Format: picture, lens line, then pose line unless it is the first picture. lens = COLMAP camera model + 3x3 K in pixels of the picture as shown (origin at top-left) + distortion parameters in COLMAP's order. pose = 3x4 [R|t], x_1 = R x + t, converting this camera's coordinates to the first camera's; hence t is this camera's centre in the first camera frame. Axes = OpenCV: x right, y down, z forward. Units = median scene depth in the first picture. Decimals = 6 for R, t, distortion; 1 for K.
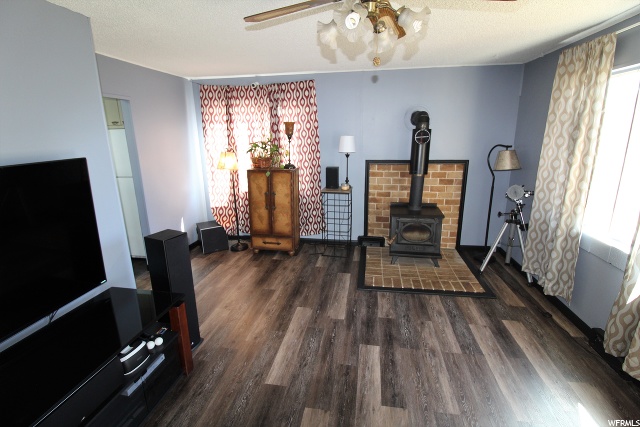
lens RADIAL K [[299.1, 0, 321.9], [0, 299.1, 206.7], [0, 0, 1]] dist [0.001899, -0.013622]
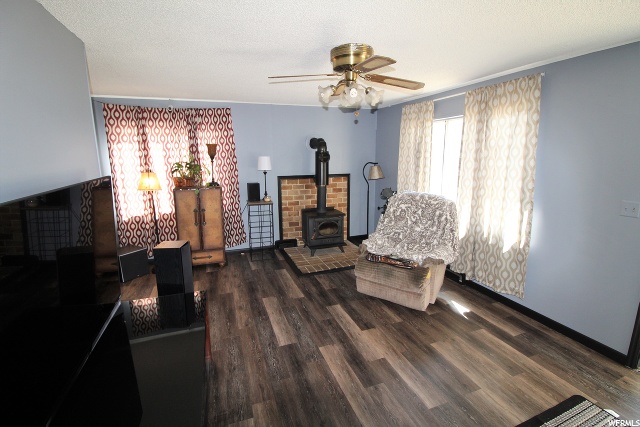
lens RADIAL K [[299.1, 0, 321.9], [0, 299.1, 206.7], [0, 0, 1]] dist [0.001899, -0.013622]
pose [[0.868844, -0.081815, 0.488280, -0.320484], [0.114777, 0.992668, -0.037905, 0.034703], [-0.481598, 0.088977, 0.871864, -0.136652]]
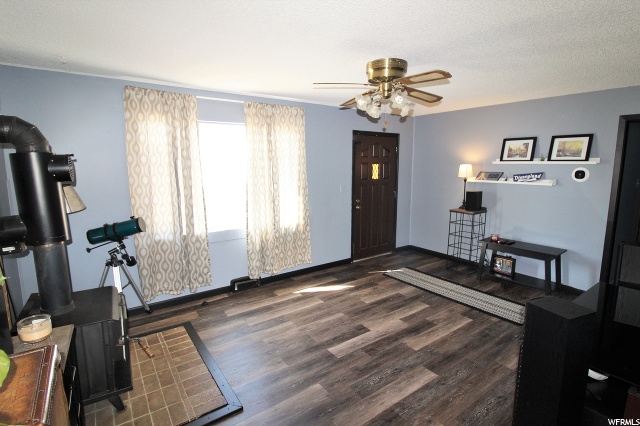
lens RADIAL K [[312.7, 0, 320.0], [0, 312.7, 213.0], [0, 0, 1]] dist [0.000367, -0.014950]
pose [[-0.703751, -0.101571, 0.703148, -0.338731], [0.176689, 0.933608, 0.311702, -0.228187], [-0.688124, 0.343599, -0.639081, 0.971135]]
